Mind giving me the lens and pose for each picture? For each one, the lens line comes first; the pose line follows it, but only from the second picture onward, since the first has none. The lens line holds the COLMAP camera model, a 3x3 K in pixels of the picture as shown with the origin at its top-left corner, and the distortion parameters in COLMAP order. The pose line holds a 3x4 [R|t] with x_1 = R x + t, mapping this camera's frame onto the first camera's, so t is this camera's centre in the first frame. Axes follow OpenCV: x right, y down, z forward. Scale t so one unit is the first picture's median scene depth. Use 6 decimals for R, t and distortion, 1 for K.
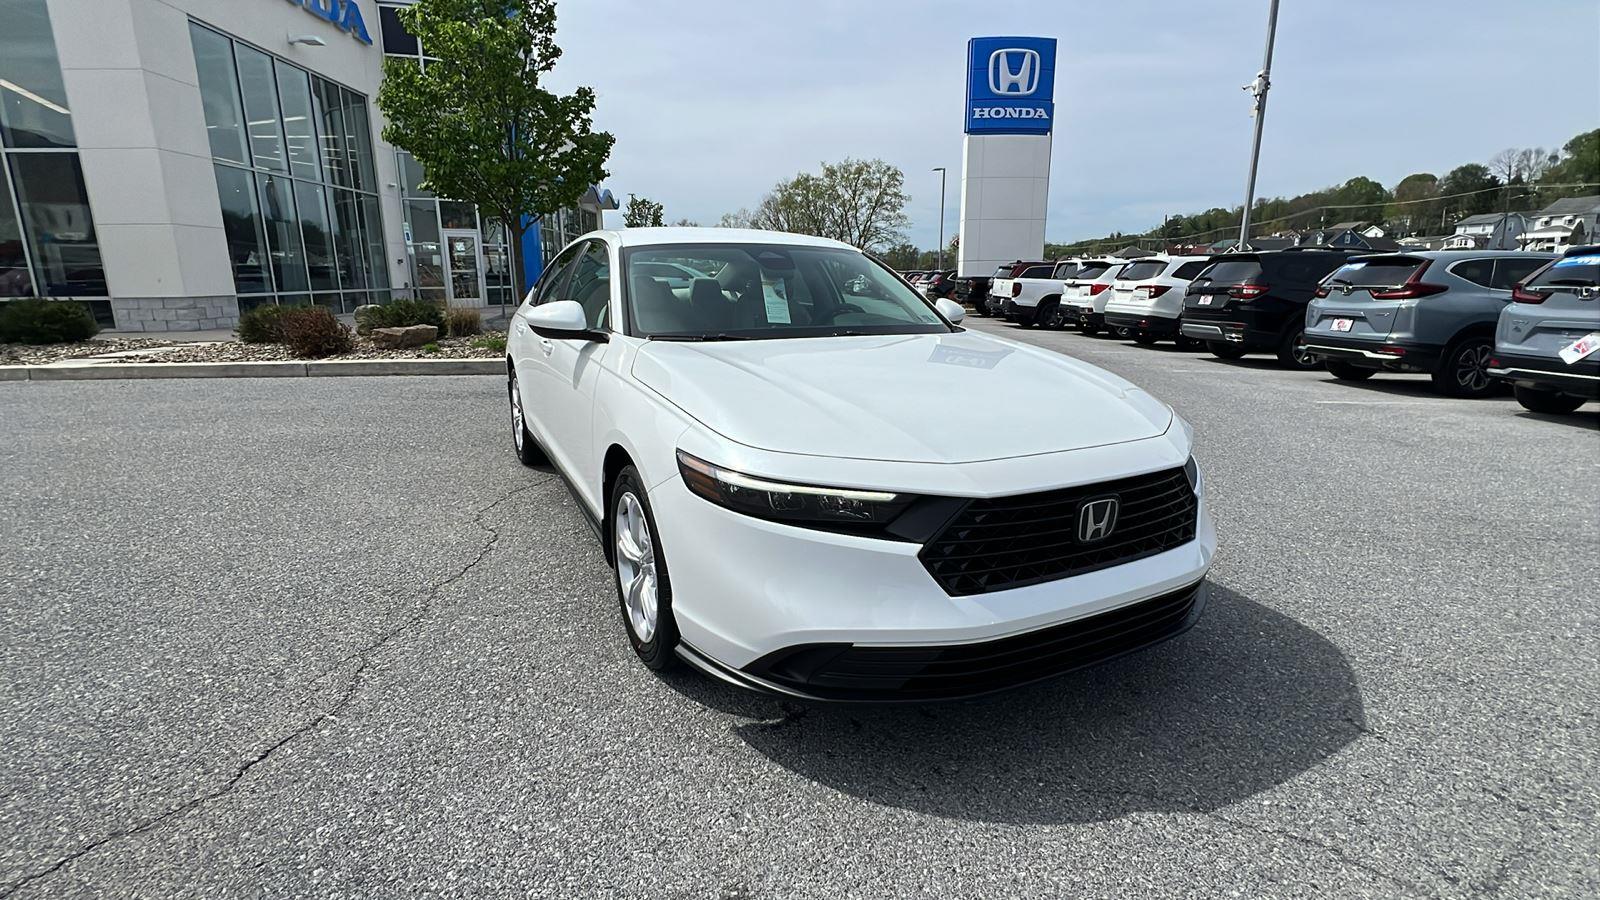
lens RADIAL K [[729.7, 0, 795.4], [0, 729.7, 450.8], [0, 0, 1]] dist [-0.002722, 0.000146]
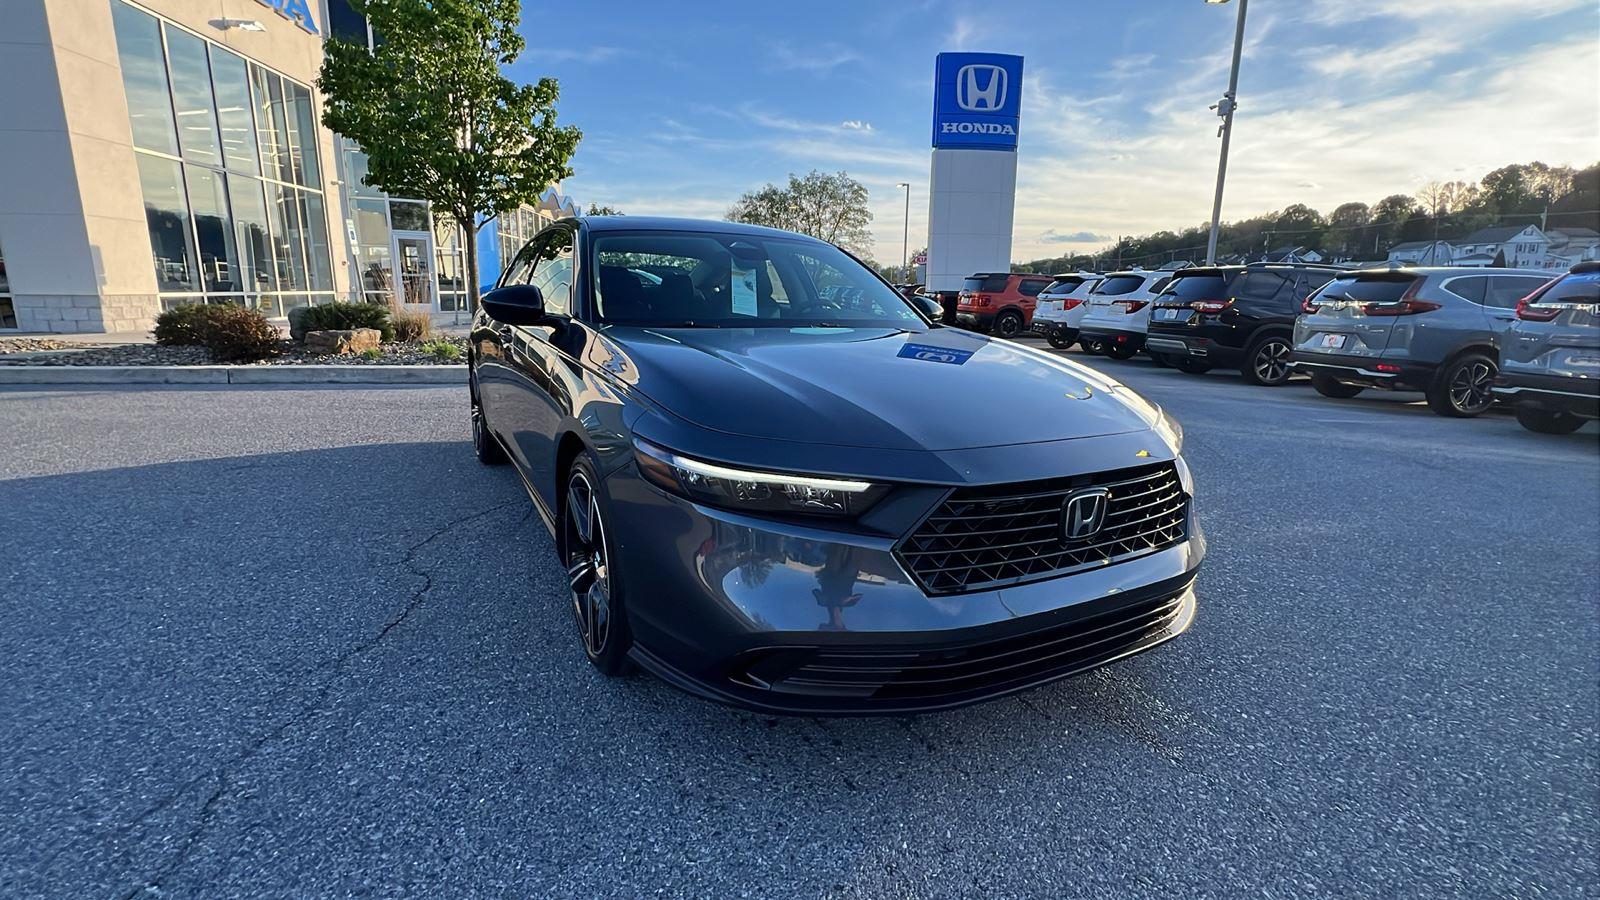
lens RADIAL K [[729.7, 0, 795.9], [0, 729.7, 448.2], [0, 0, 1]] dist [-0.002722, 0.000146]
pose [[0.998527, 0.005352, 0.053988, -0.013276], [-0.004198, 0.999761, -0.021461, -0.003763], [-0.054090, 0.021202, 0.998311, 0.044661]]
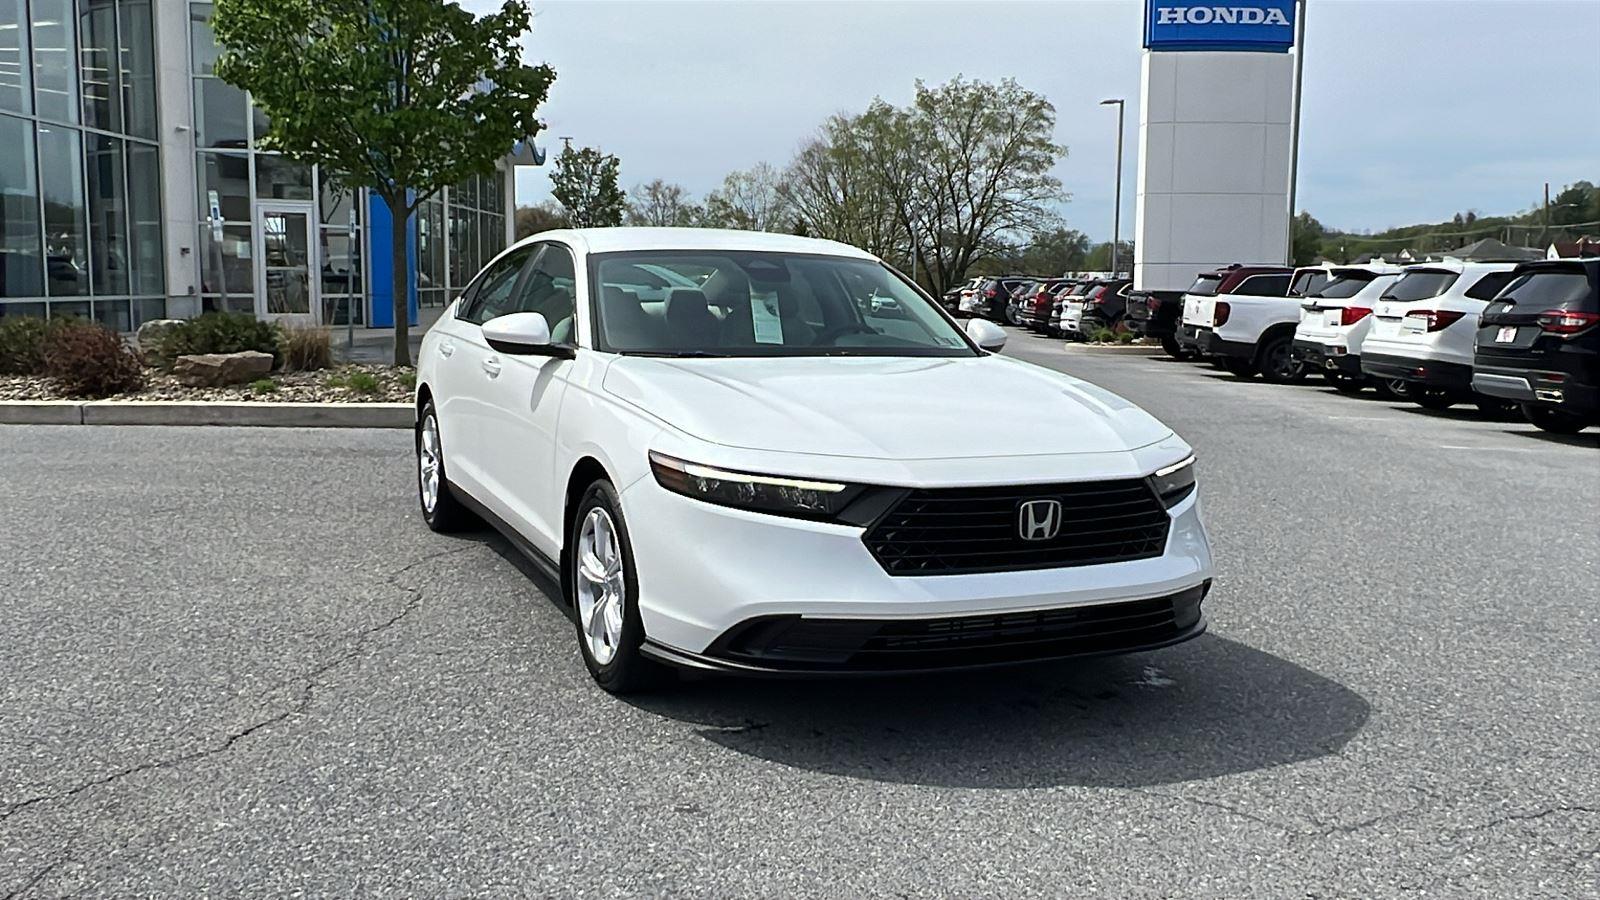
lens RADIAL K [[1382.7, 0, 794.7], [0, 1382.7, 453.9], [0, 0, 1]] dist [0.001199, -0.005359]
pose [[0.998829, 0.020540, -0.043797, 0.018846], [-0.025332, 0.993406, -0.111814, 0.030866], [0.041212, 0.112793, 0.992764, -0.136090]]
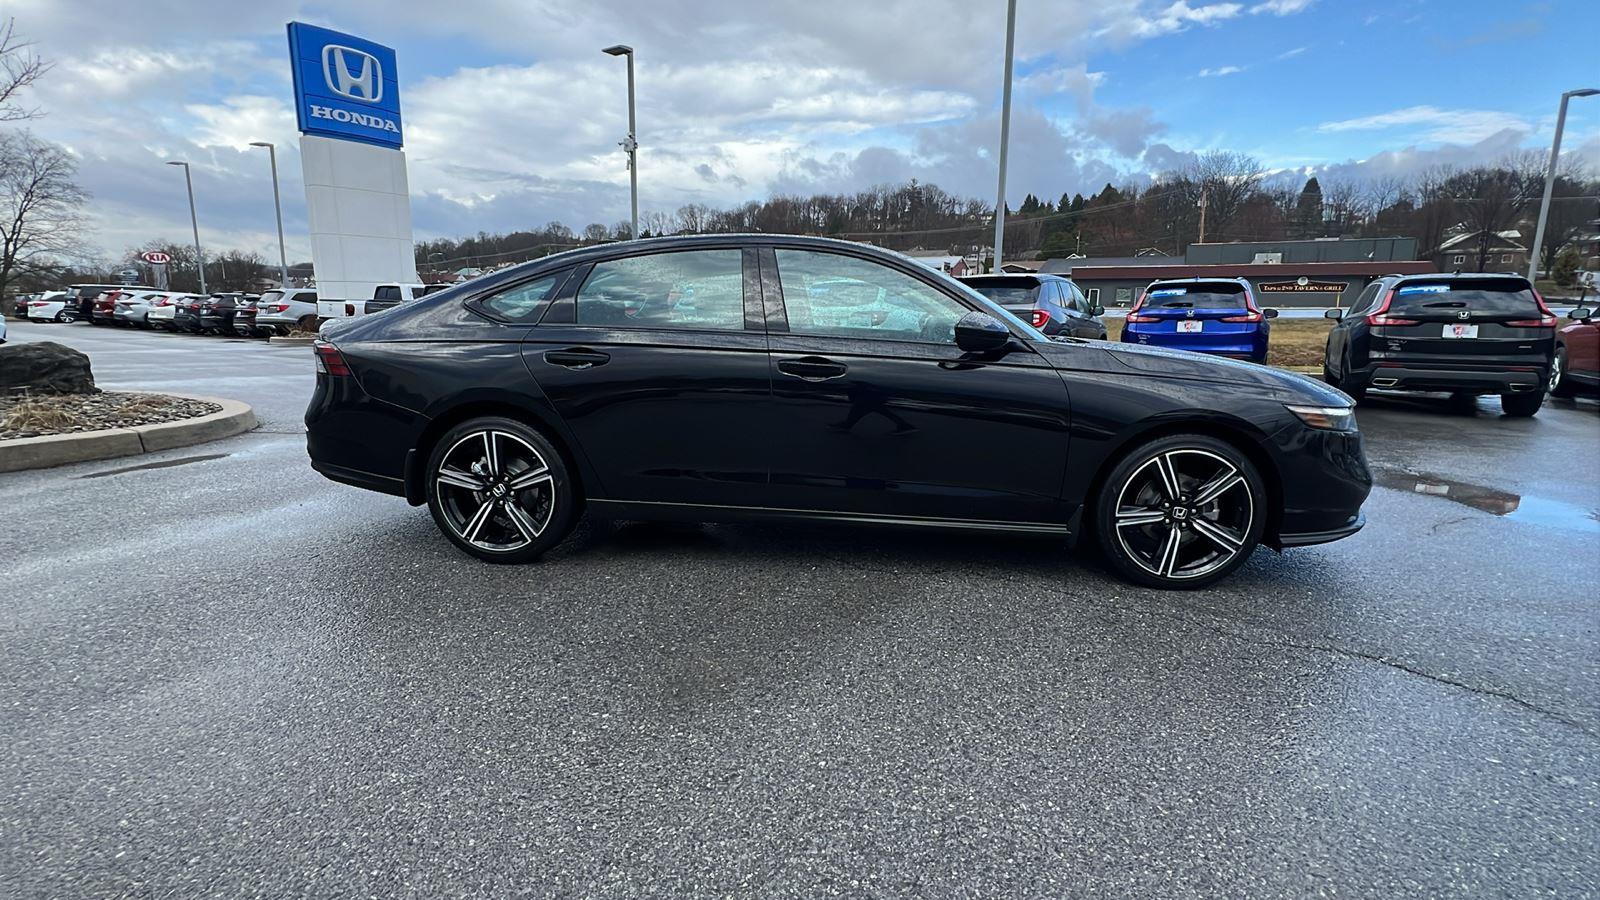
lens RADIAL K [[729.7, 0, 798.4], [0, 729.7, 446.5], [0, 0, 1]] dist [-0.002722, 0.000146]
pose [[0.587950, -0.148752, 0.795102, -0.307800], [0.179668, 0.982408, 0.050936, -0.030640], [-0.788691, 0.112907, 0.604332, 0.147905]]
